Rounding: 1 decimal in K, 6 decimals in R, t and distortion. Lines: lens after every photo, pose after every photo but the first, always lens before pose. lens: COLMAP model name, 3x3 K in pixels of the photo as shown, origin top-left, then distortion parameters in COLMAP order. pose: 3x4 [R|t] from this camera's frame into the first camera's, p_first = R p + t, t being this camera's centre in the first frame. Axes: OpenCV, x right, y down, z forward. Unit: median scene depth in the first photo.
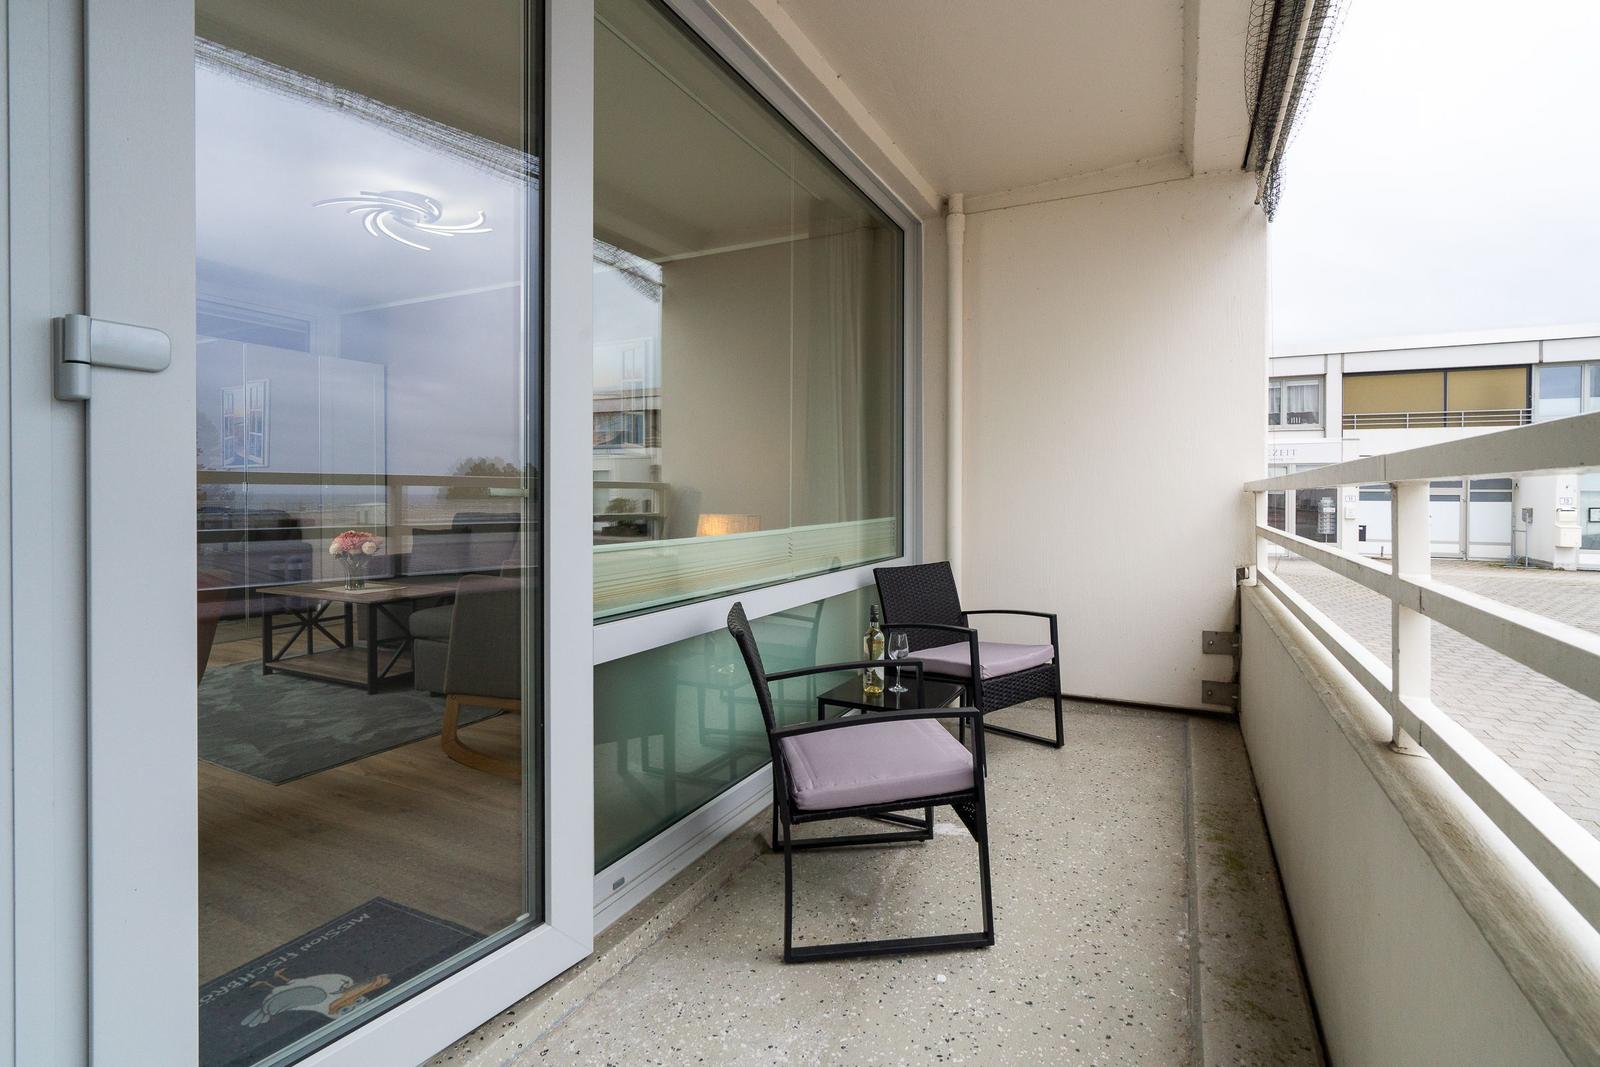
lens RADIAL K [[749.5, 0, 802.5], [0, 749.5, 501.1], [0, 0, 1]] dist [-0.006656, -0.000082]
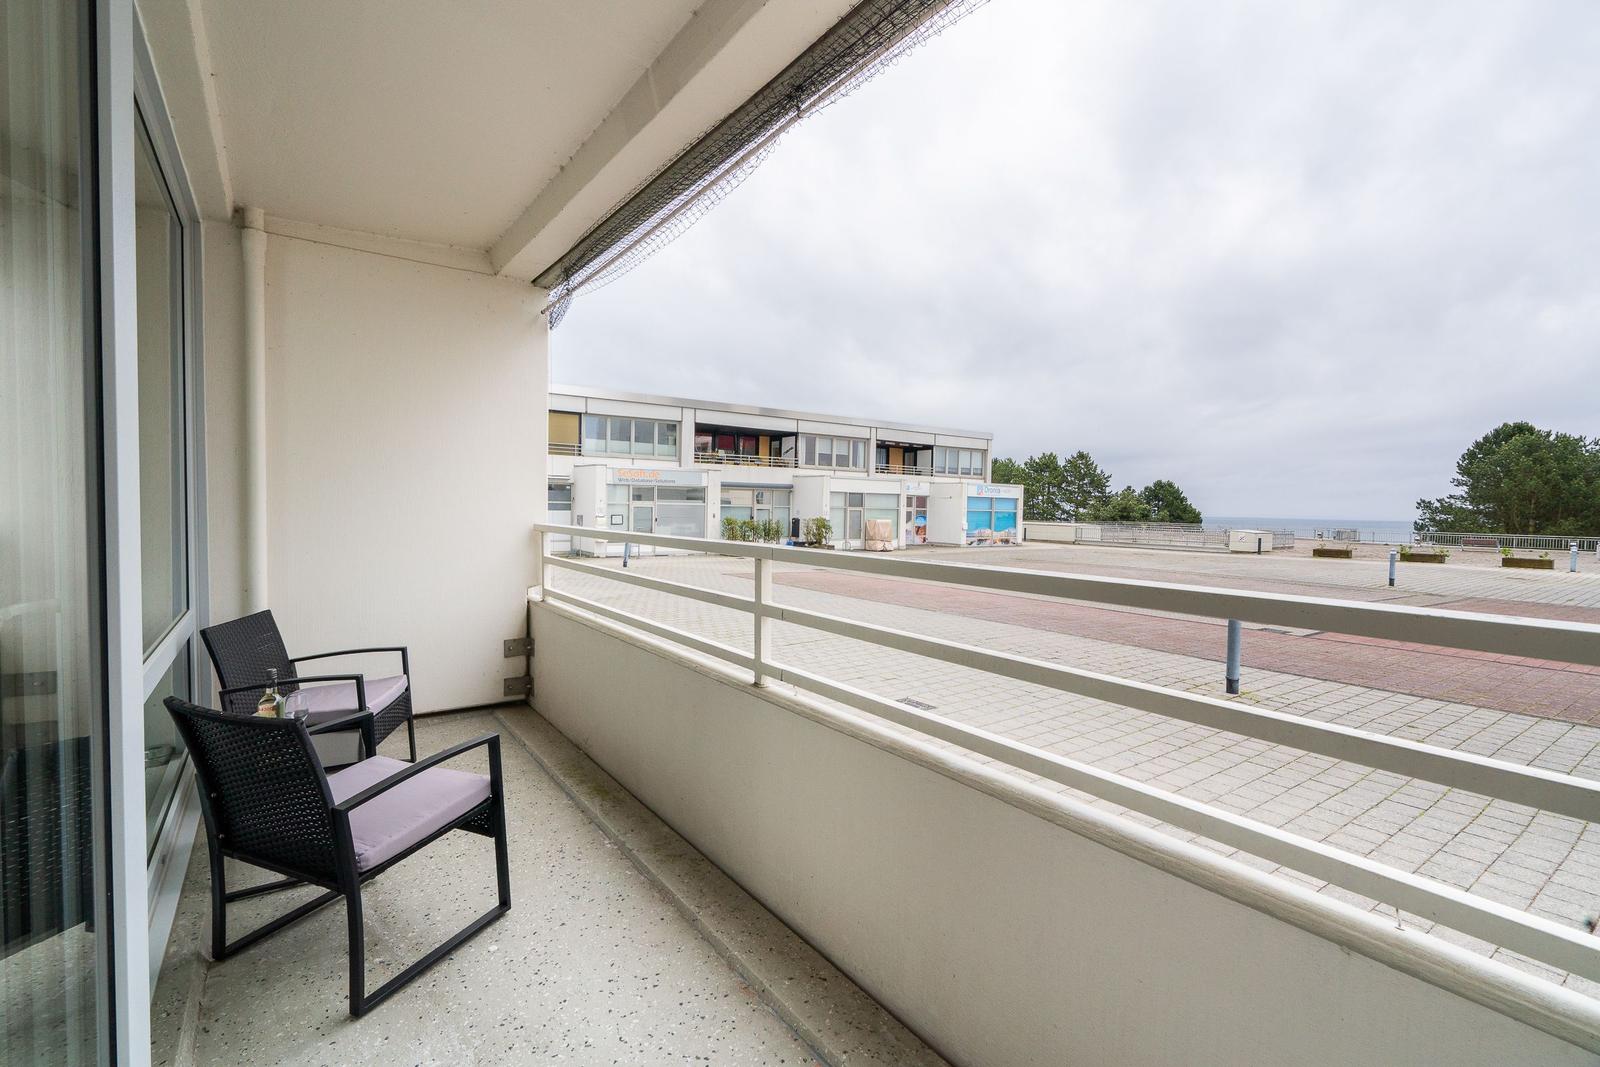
lens RADIAL K [[727.3, 0, 800.0], [0, 727.3, 533.5], [0, 0, 1]] dist [-0.002574, 0.000425]
pose [[0.455246, -0.030054, 0.889859, -0.391374], [-0.008997, 0.999224, 0.038350, -0.070451], [-0.890320, -0.025464, 0.454622, -0.004670]]
